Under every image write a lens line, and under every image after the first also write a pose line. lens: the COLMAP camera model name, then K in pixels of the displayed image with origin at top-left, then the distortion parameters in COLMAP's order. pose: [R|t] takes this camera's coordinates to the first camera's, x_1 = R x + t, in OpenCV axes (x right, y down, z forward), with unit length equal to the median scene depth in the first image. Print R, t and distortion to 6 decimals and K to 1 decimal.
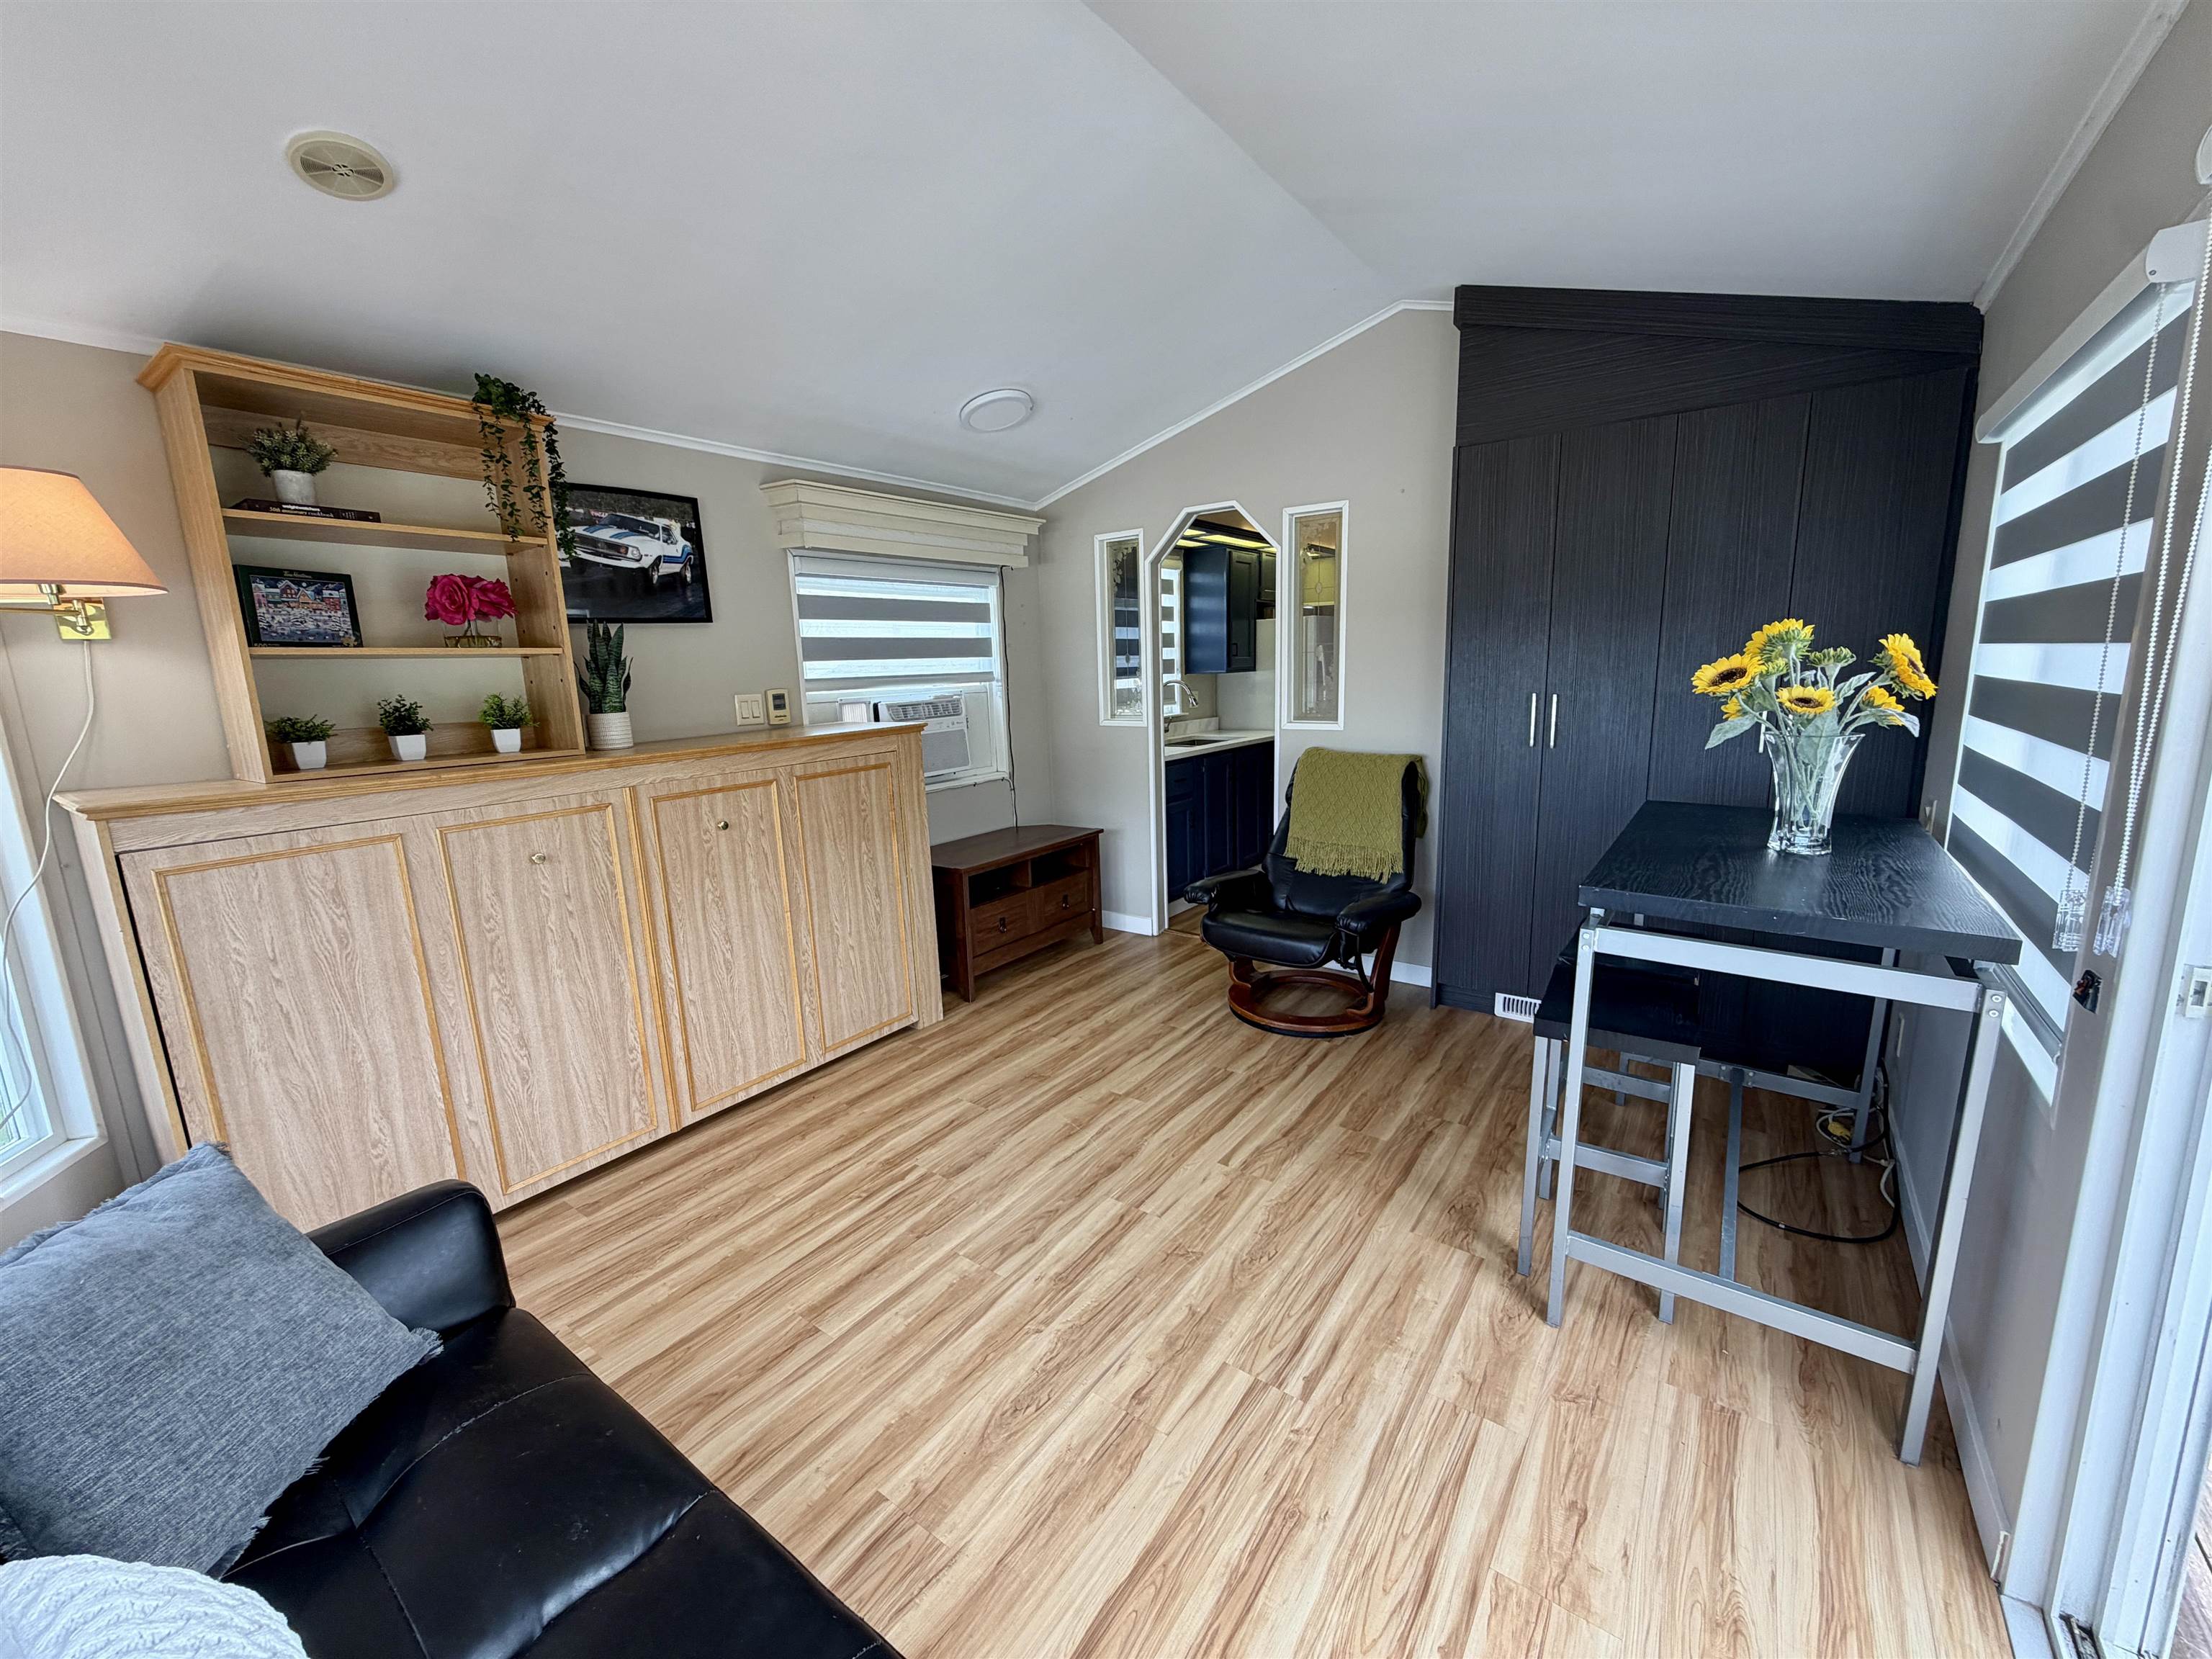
lens RADIAL K [[882.6, 0, 1092.6], [0, 882.6, 827.3], [0, 0, 1]] dist [0.000106, 0.000088]
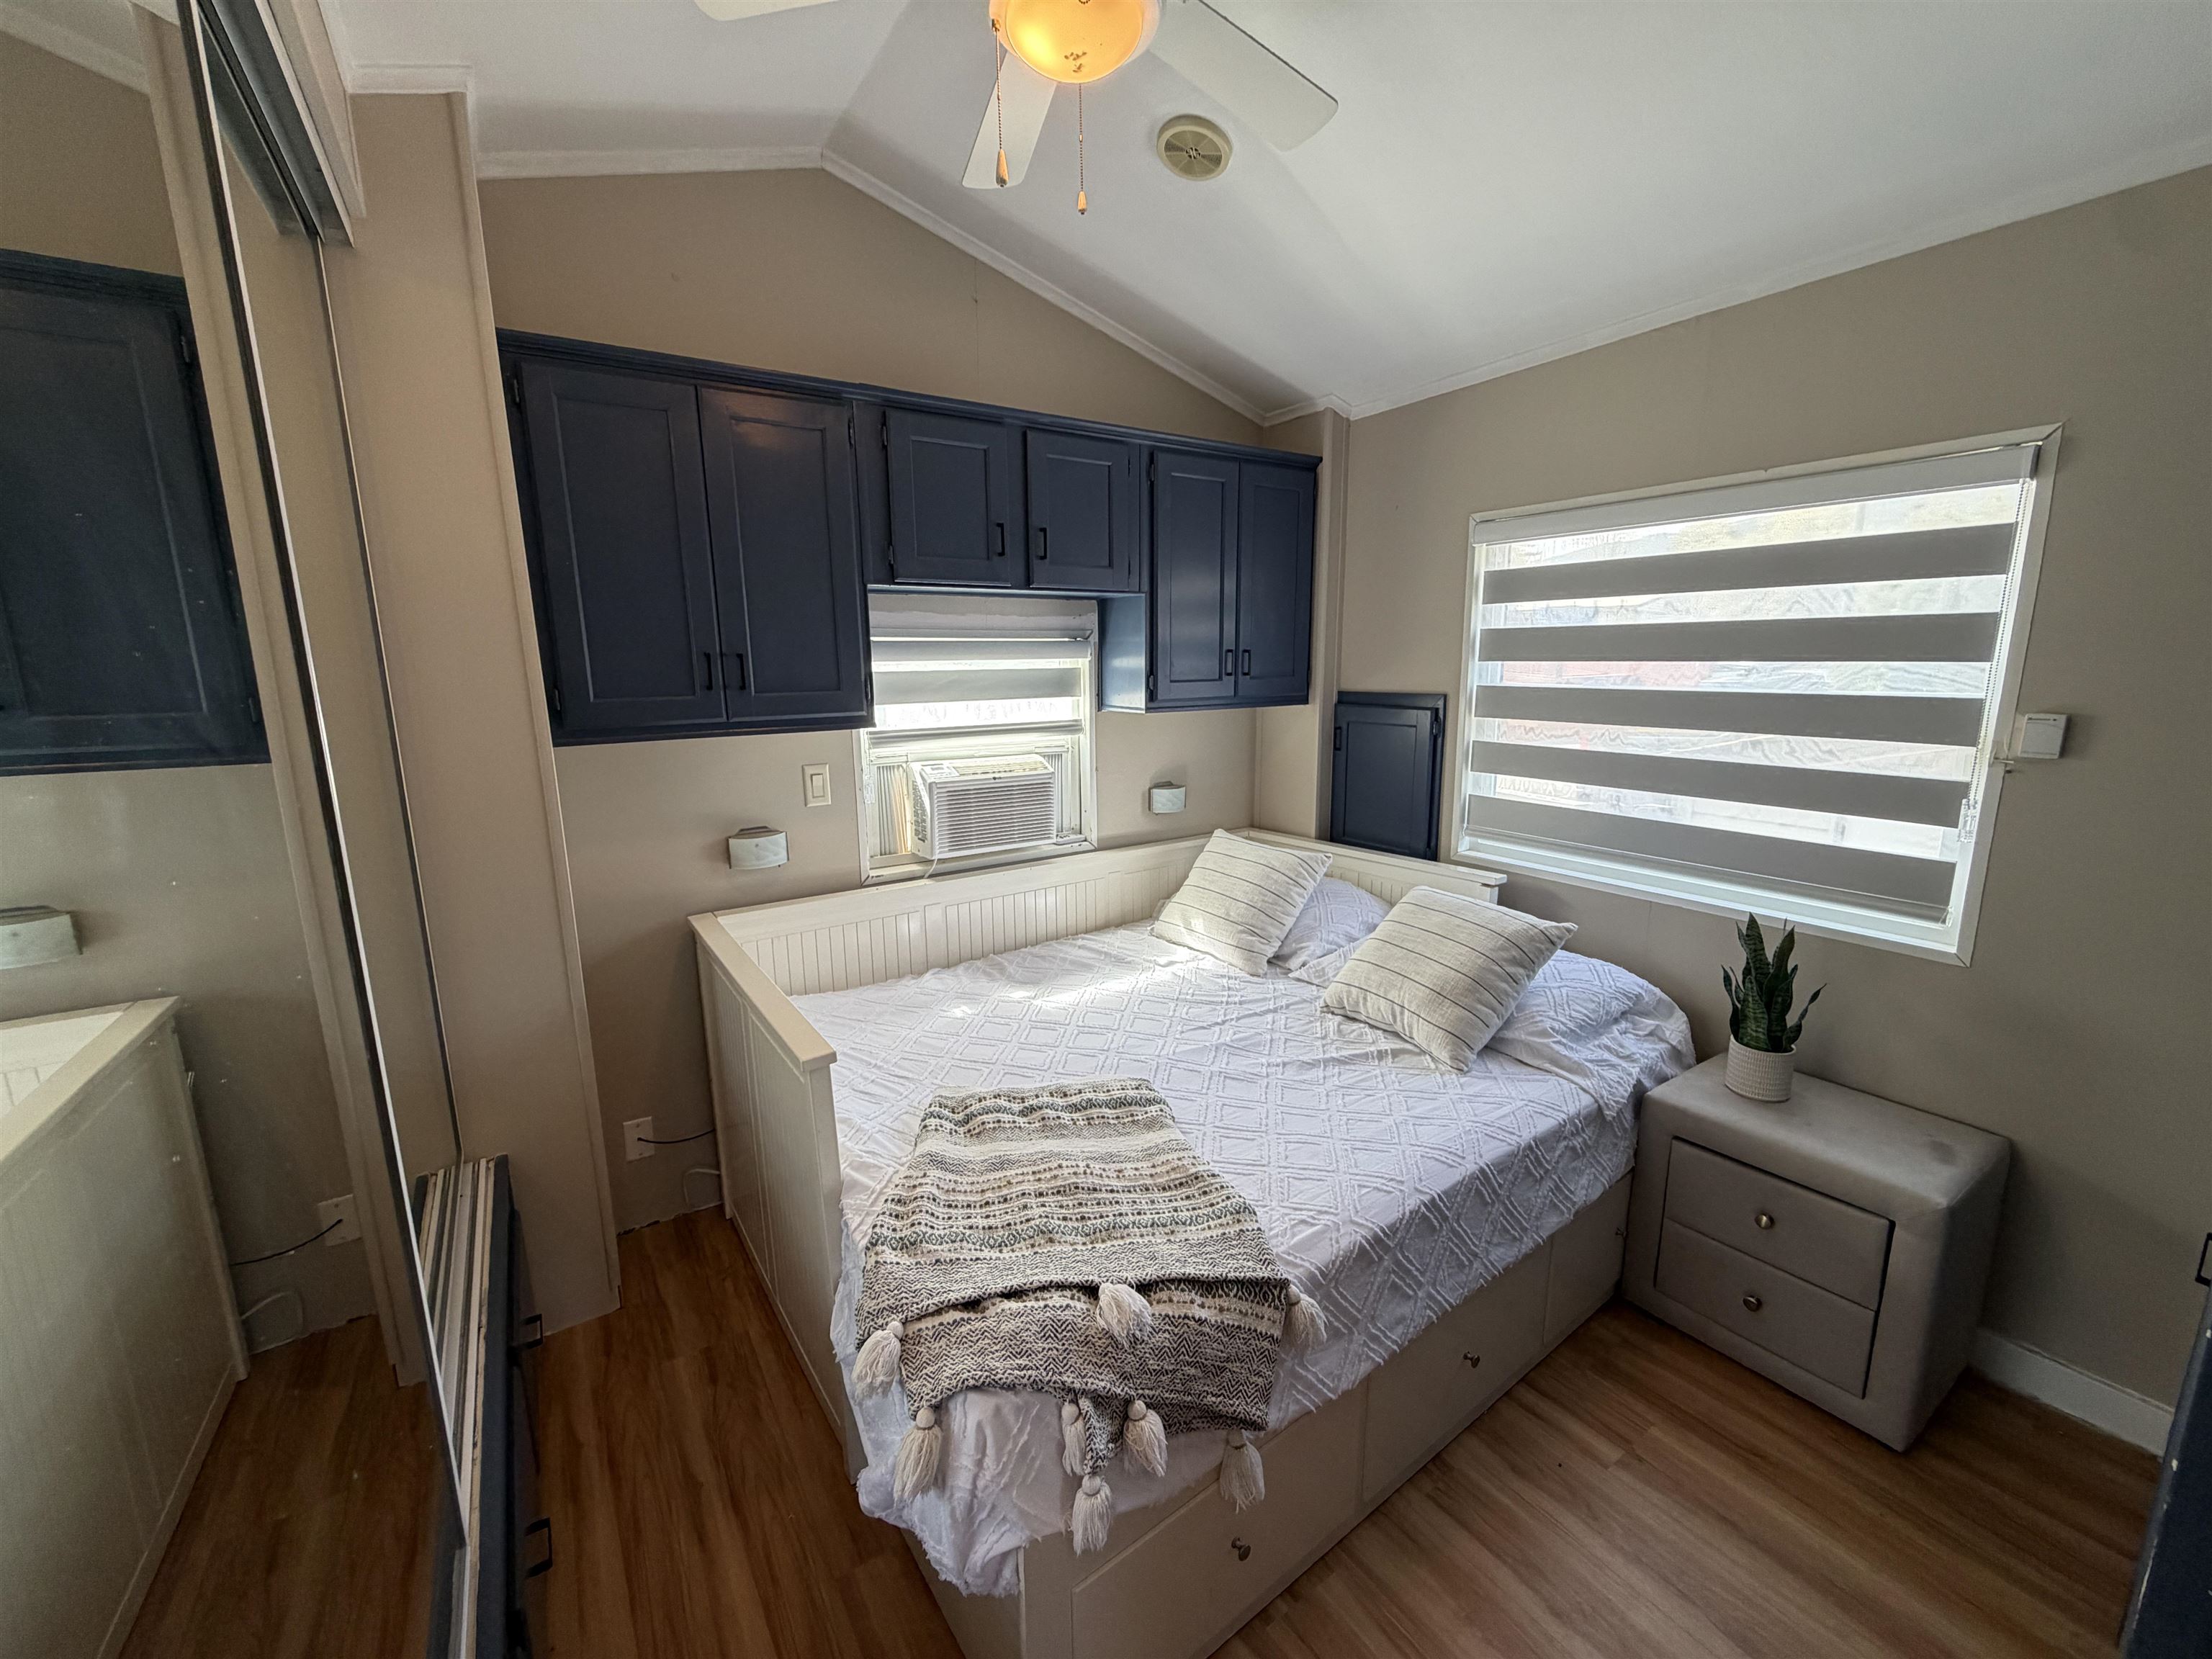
lens RADIAL K [[882.6, 0, 1098.3], [0, 882.6, 820.6], [0, 0, 1]] dist [0.000106, 0.000088]
pose [[-0.351439, 0.212711, -0.911726, 0.668388], [-0.148761, 0.948787, 0.278700, -0.292067], [0.924316, 0.233575, -0.301798, 1.273983]]
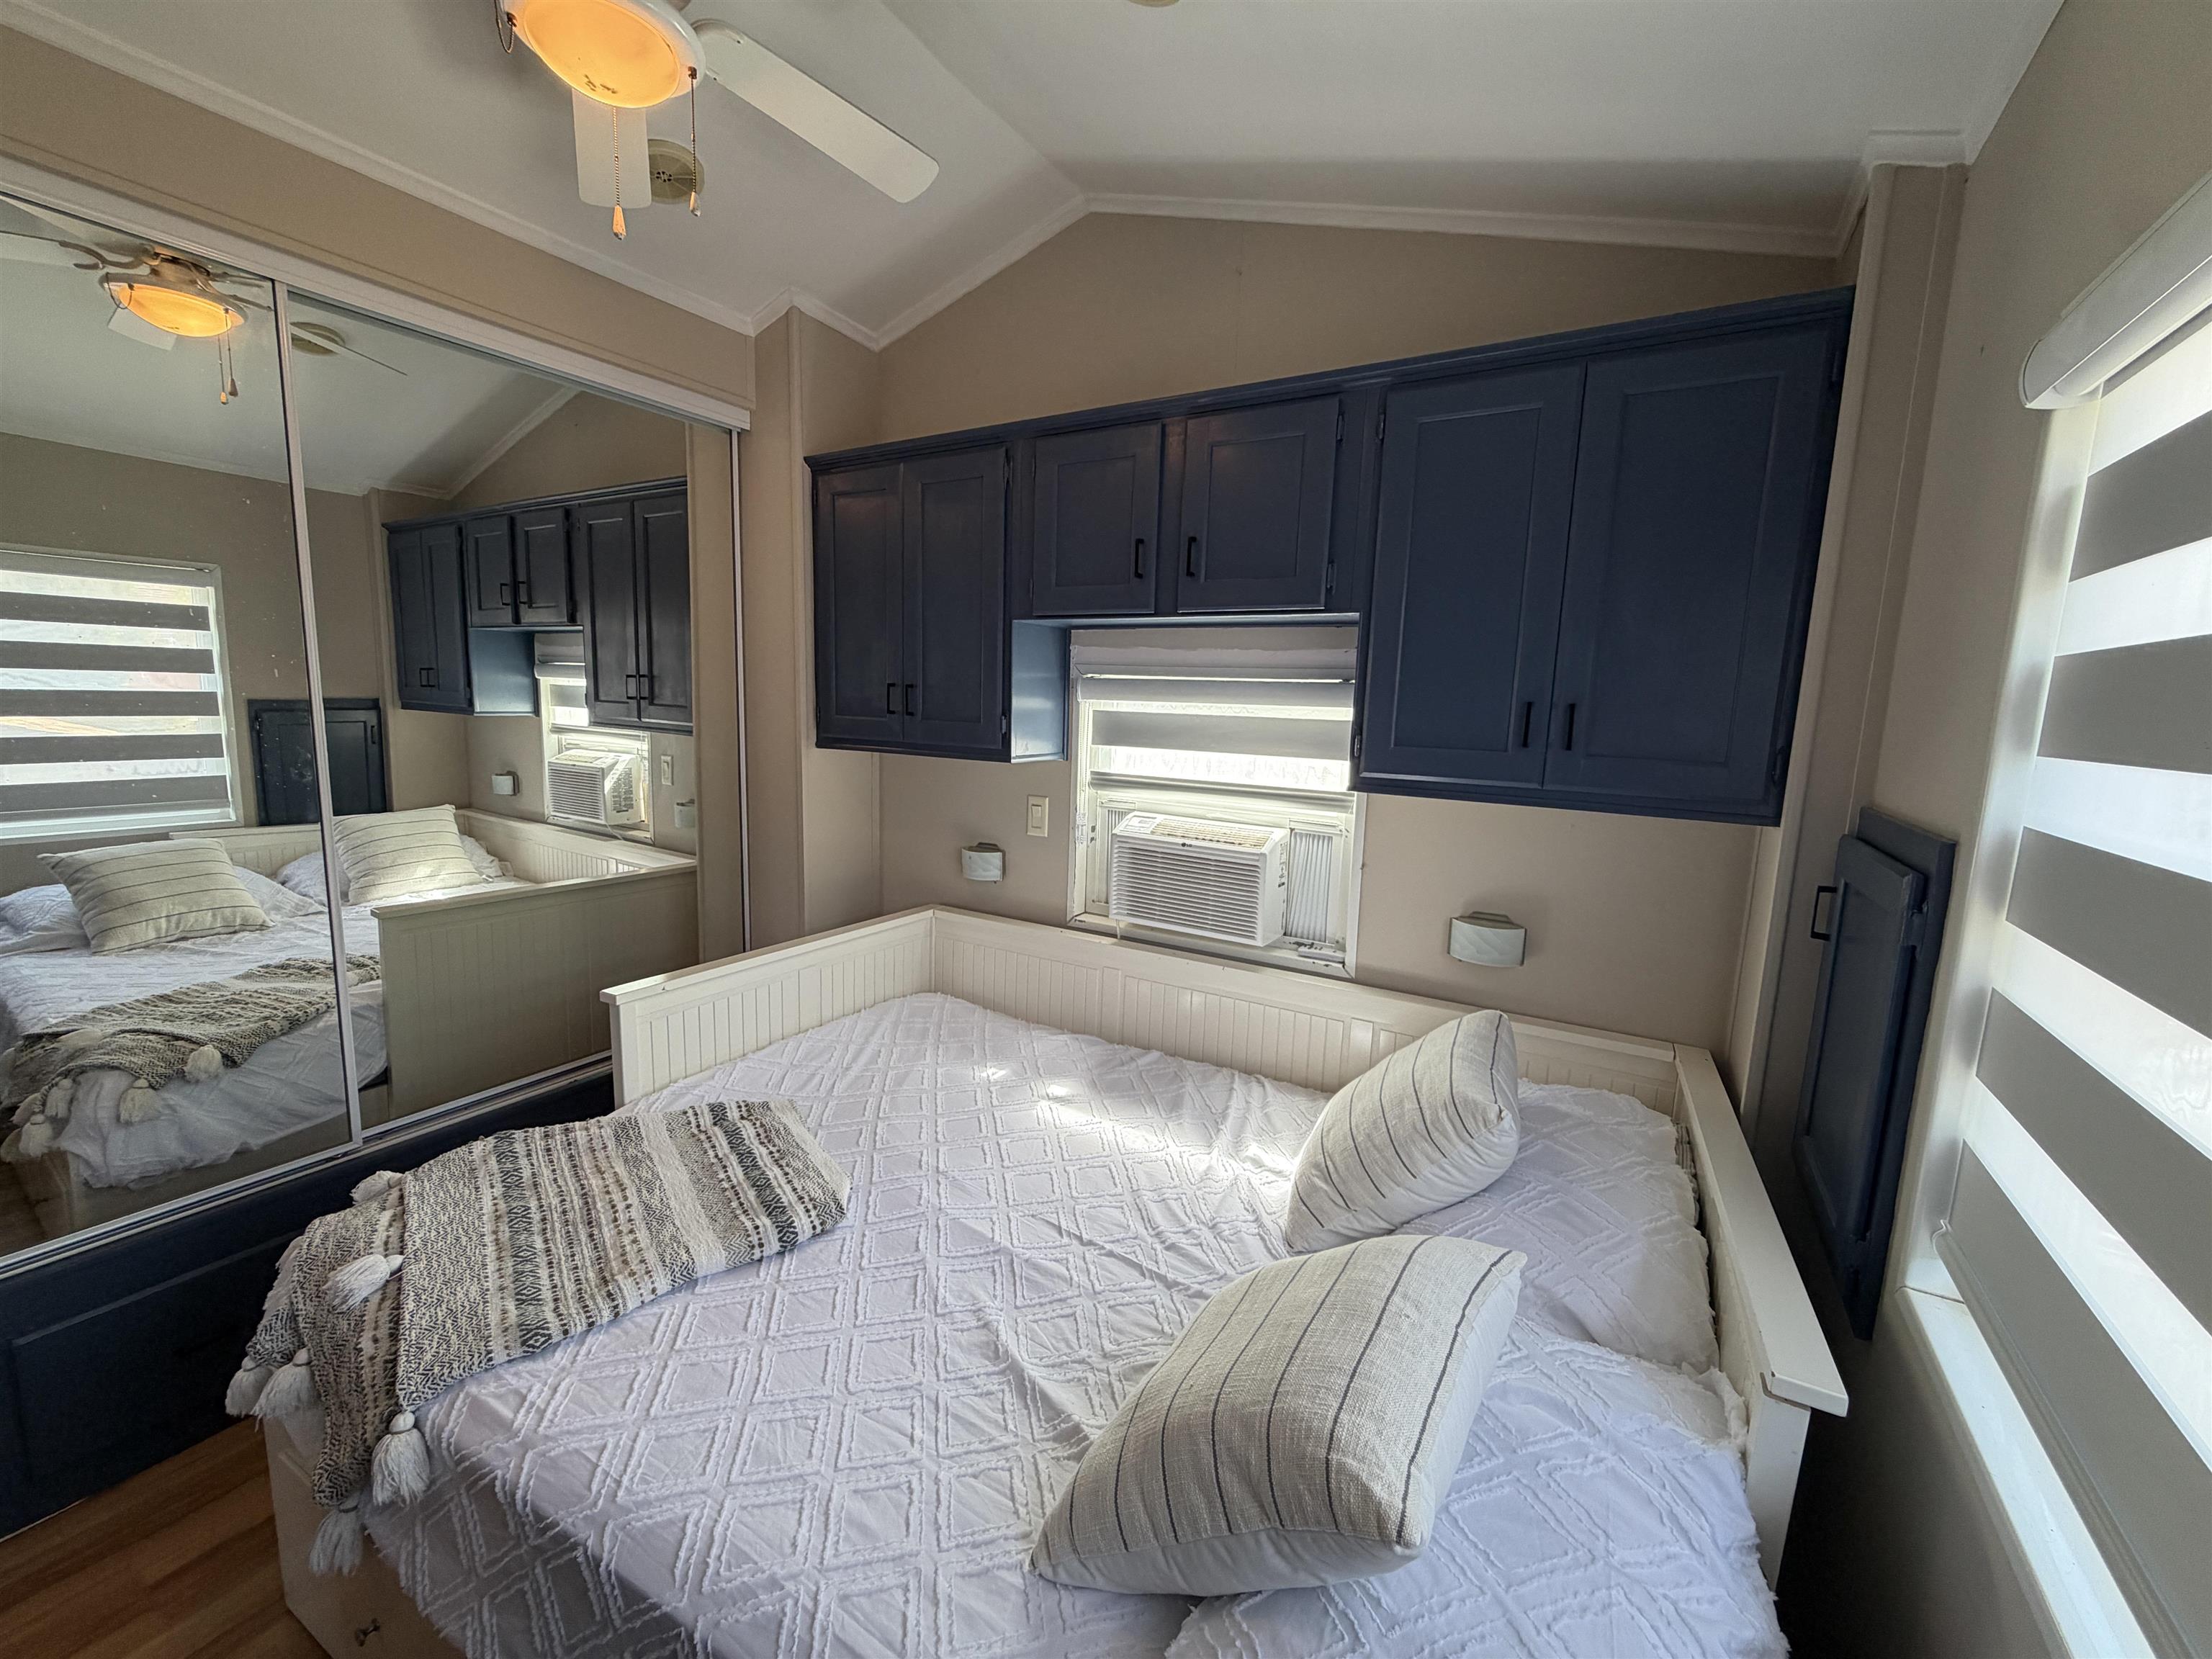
lens RADIAL K [[882.6, 0, 1100.6], [0, 882.6, 822.4], [0, 0, 1]] dist [0.000106, 0.000088]
pose [[-0.996473, 0.014142, -0.082708, -0.062227], [-0.013184, 0.947063, 0.320777, -0.324590], [0.082866, 0.320736, -0.943537, 1.616638]]
